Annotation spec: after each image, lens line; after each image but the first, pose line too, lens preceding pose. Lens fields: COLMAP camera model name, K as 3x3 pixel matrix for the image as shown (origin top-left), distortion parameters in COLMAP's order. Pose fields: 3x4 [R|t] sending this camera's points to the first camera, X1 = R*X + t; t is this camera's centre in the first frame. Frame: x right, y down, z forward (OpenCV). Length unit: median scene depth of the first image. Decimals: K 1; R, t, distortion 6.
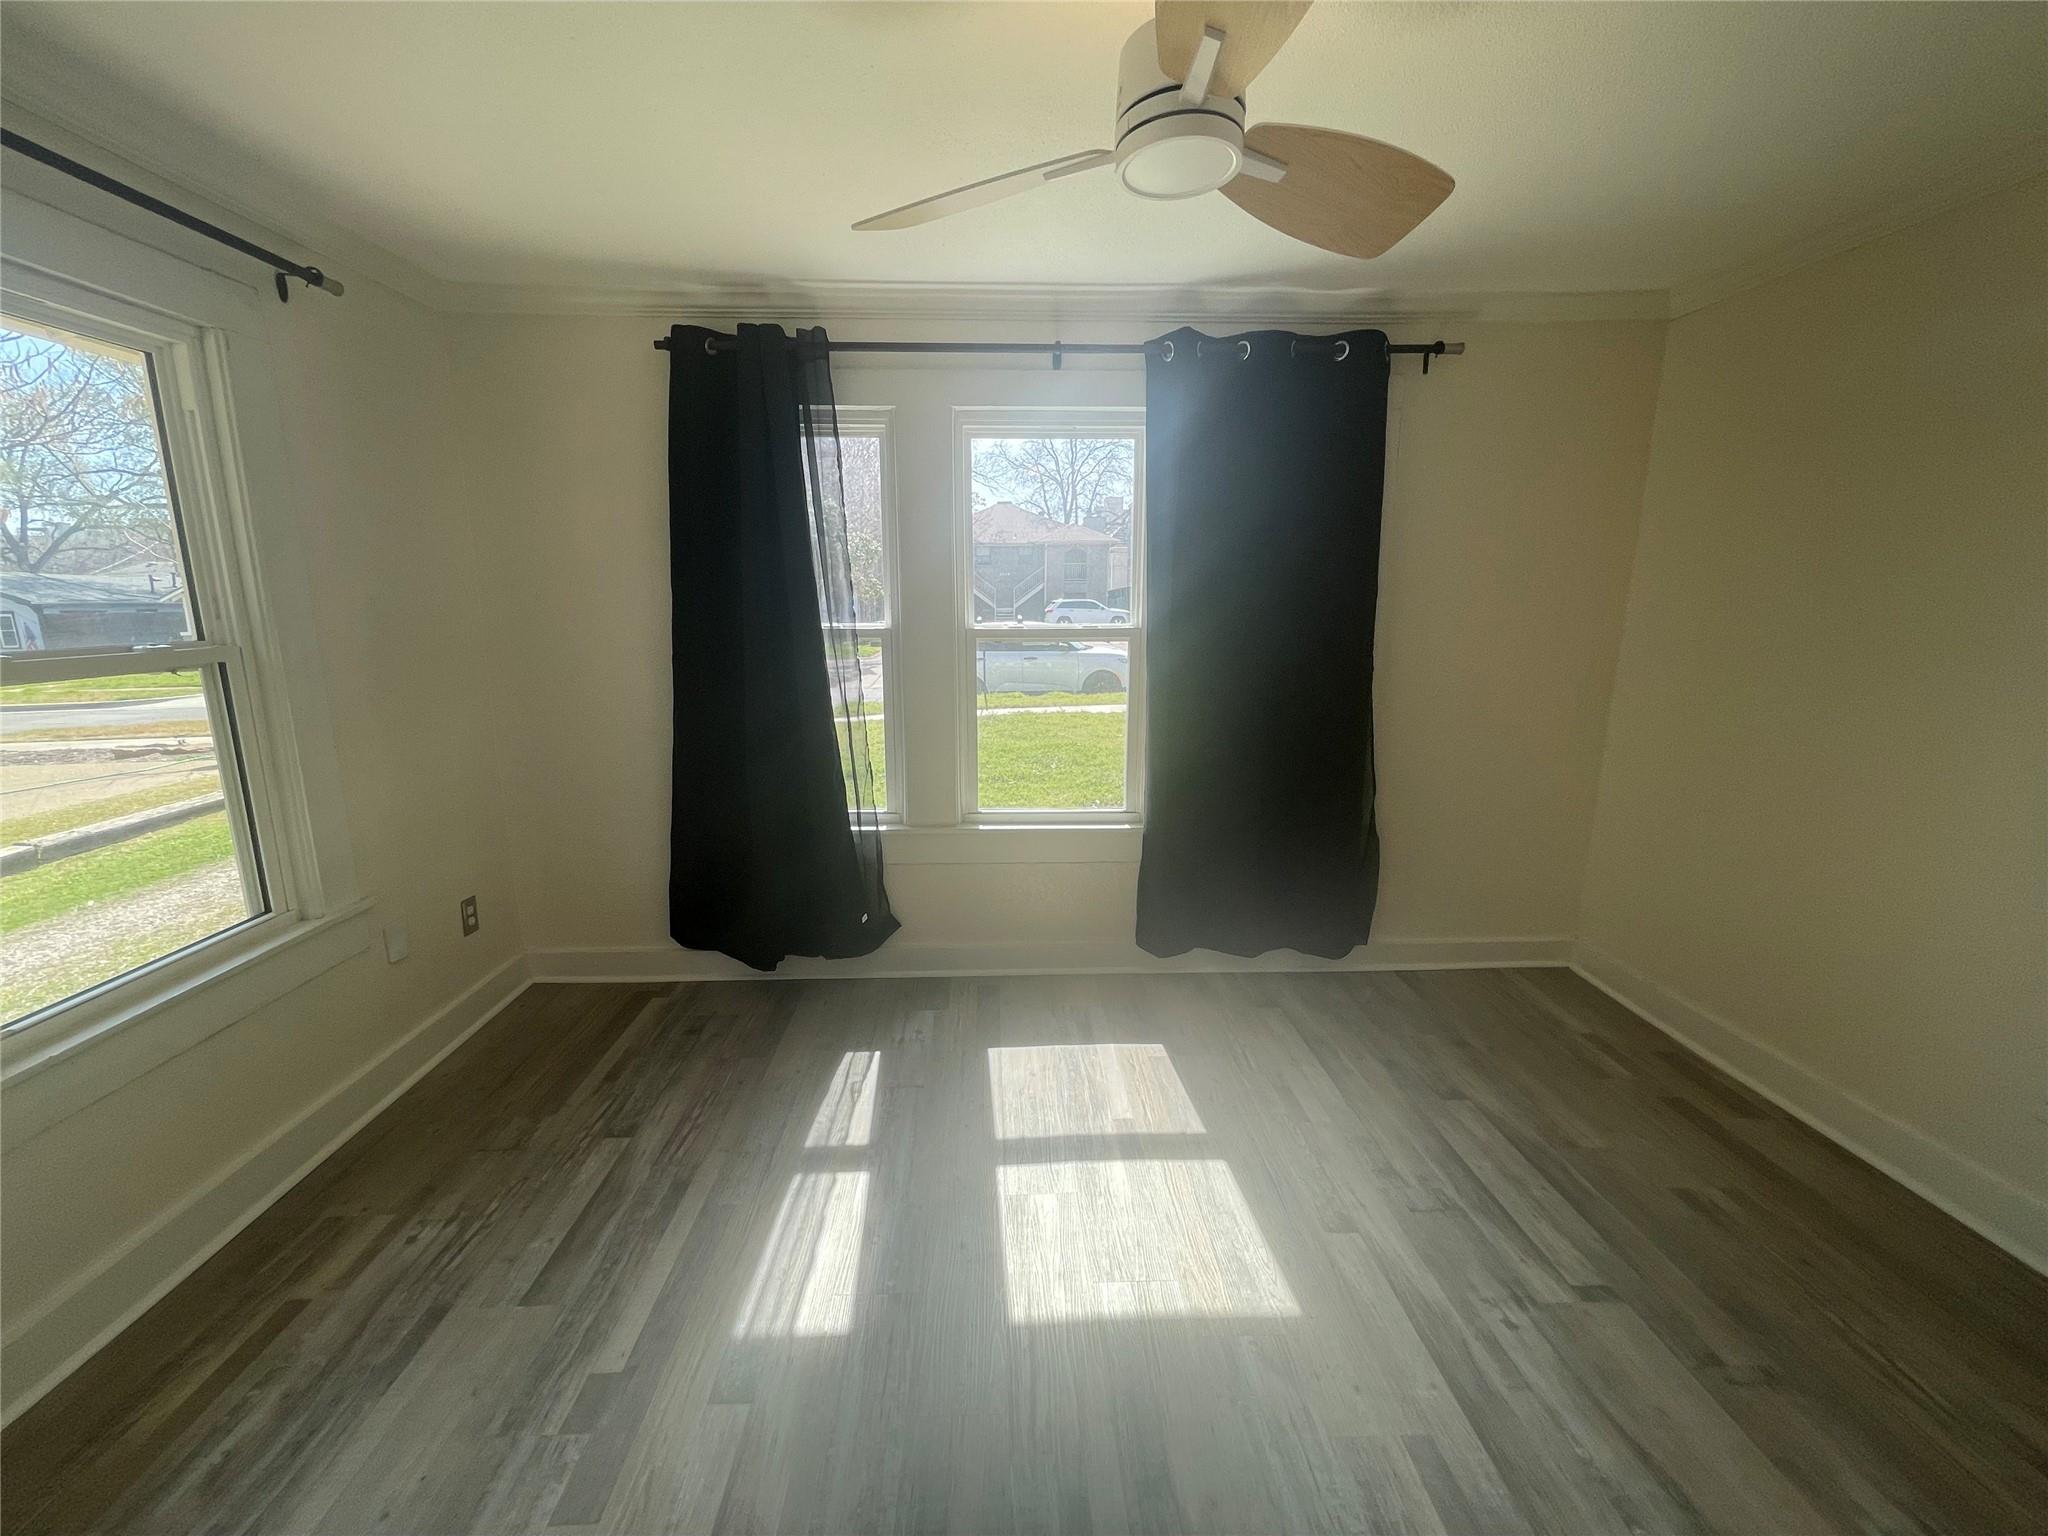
lens RADIAL K [[831.0, 0, 1023.8], [0, 831.0, 771.5], [0, 0, 1]] dist [0.000245, 0.001192]
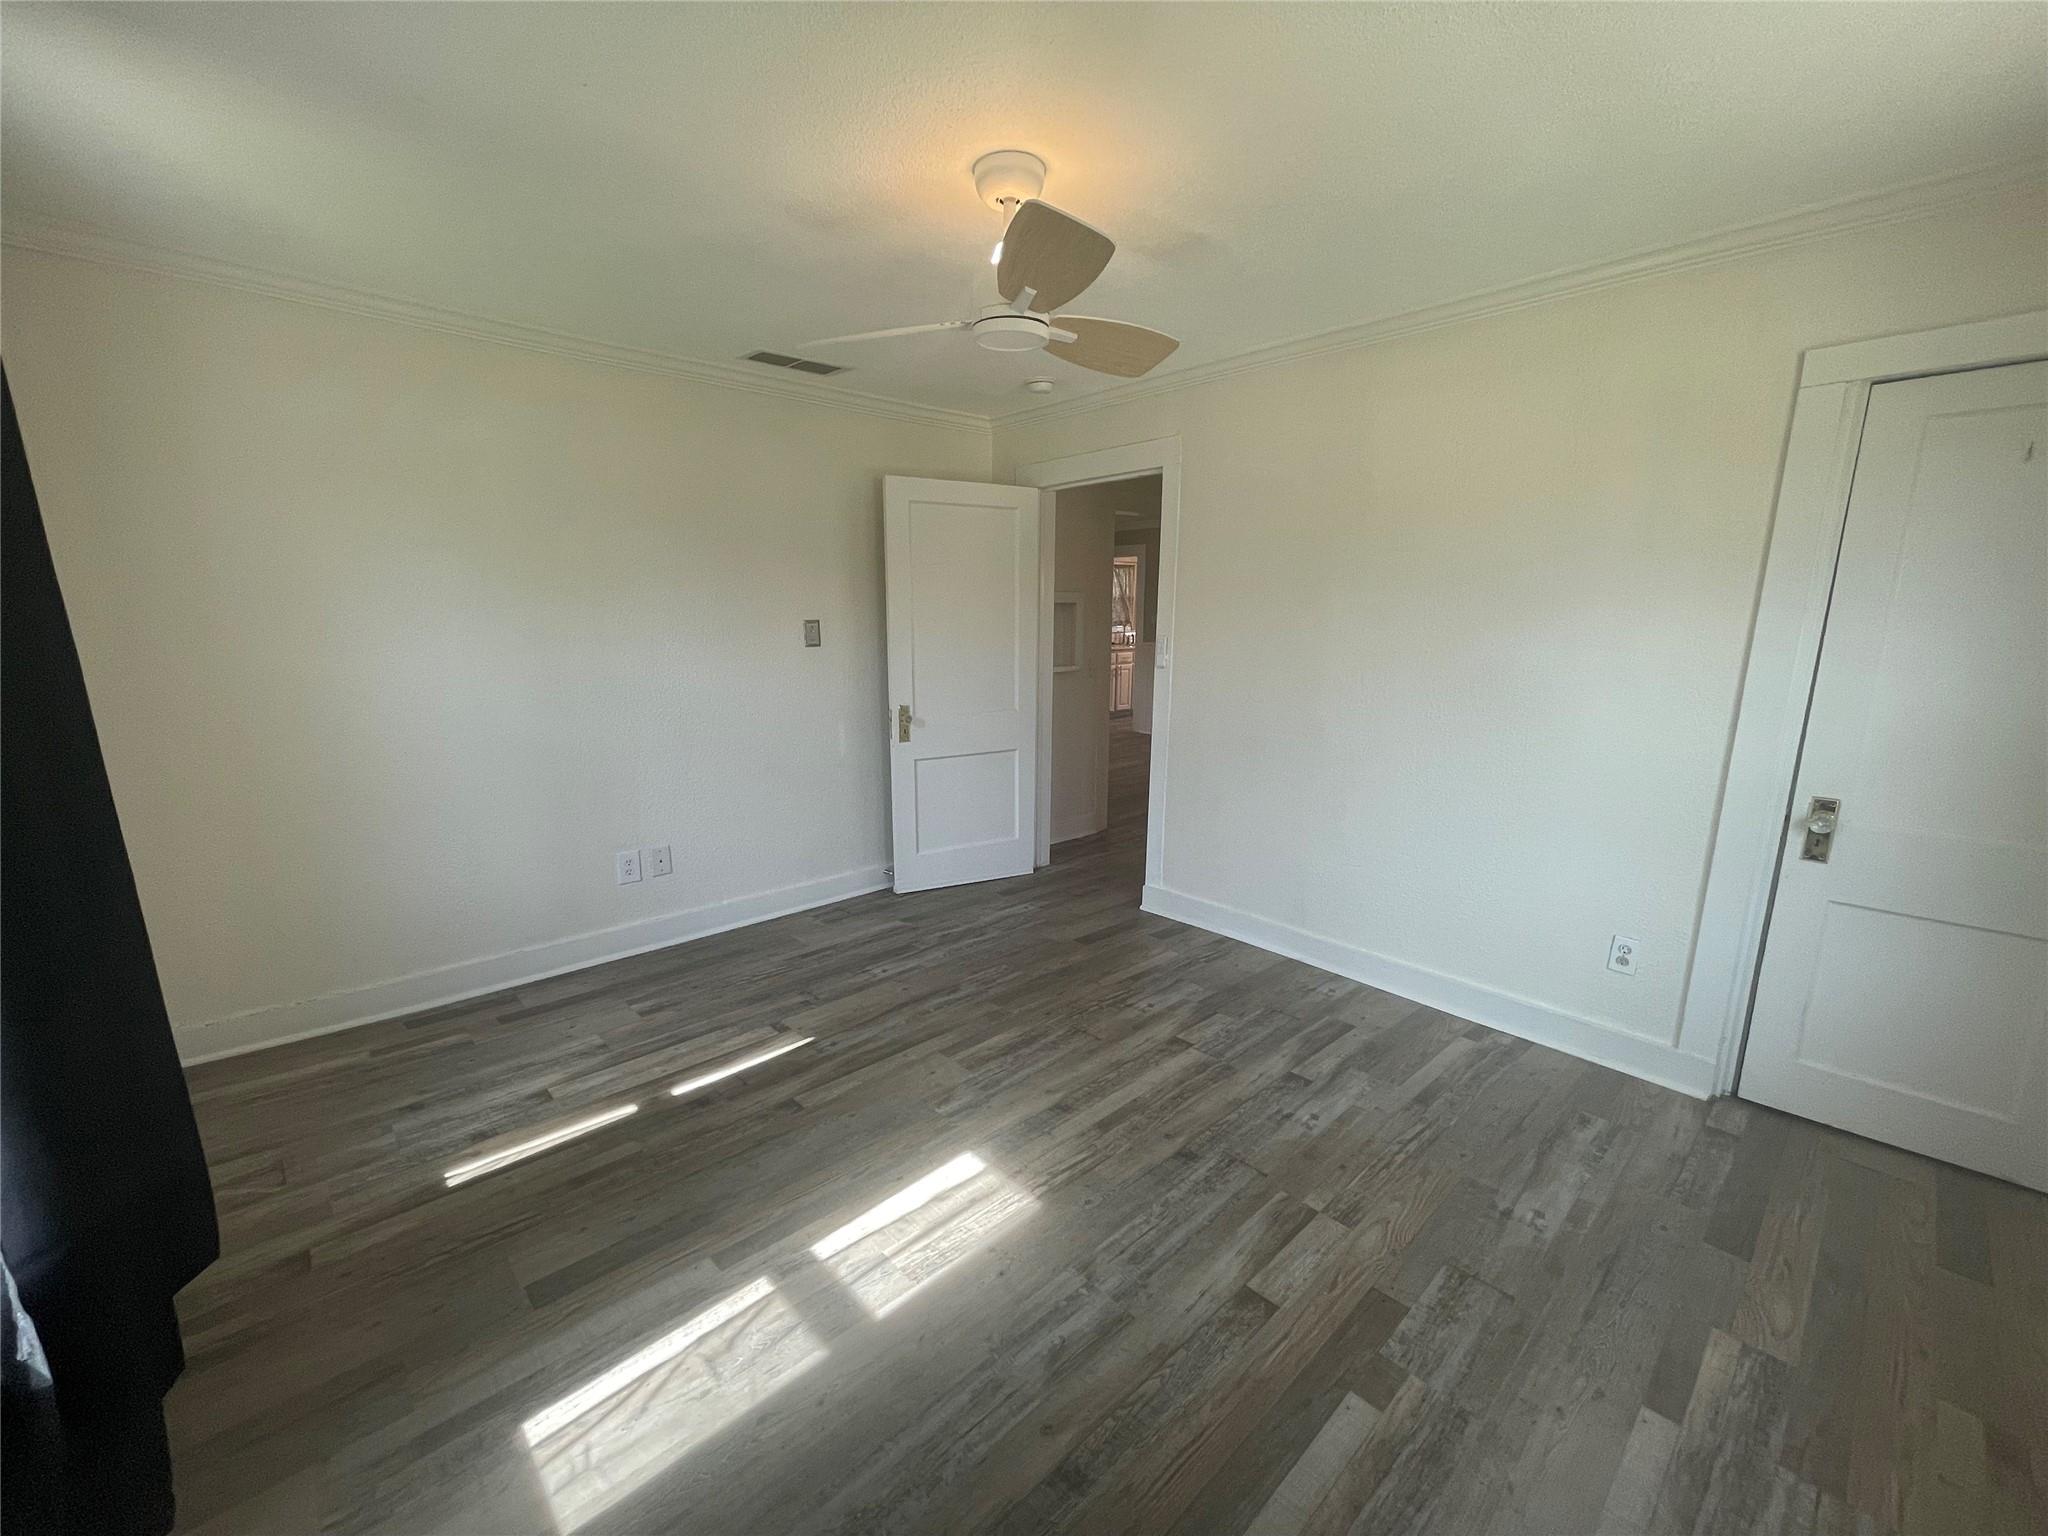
lens RADIAL K [[831.0, 0, 1024.5], [0, 831.0, 764.9], [0, 0, 1]] dist [0.000245, 0.001192]
pose [[-0.664013, -0.134022, 0.735611, -0.631838], [0.146435, 0.941446, 0.303706, -0.233961], [-0.733241, 0.309384, -0.605507, 1.224036]]
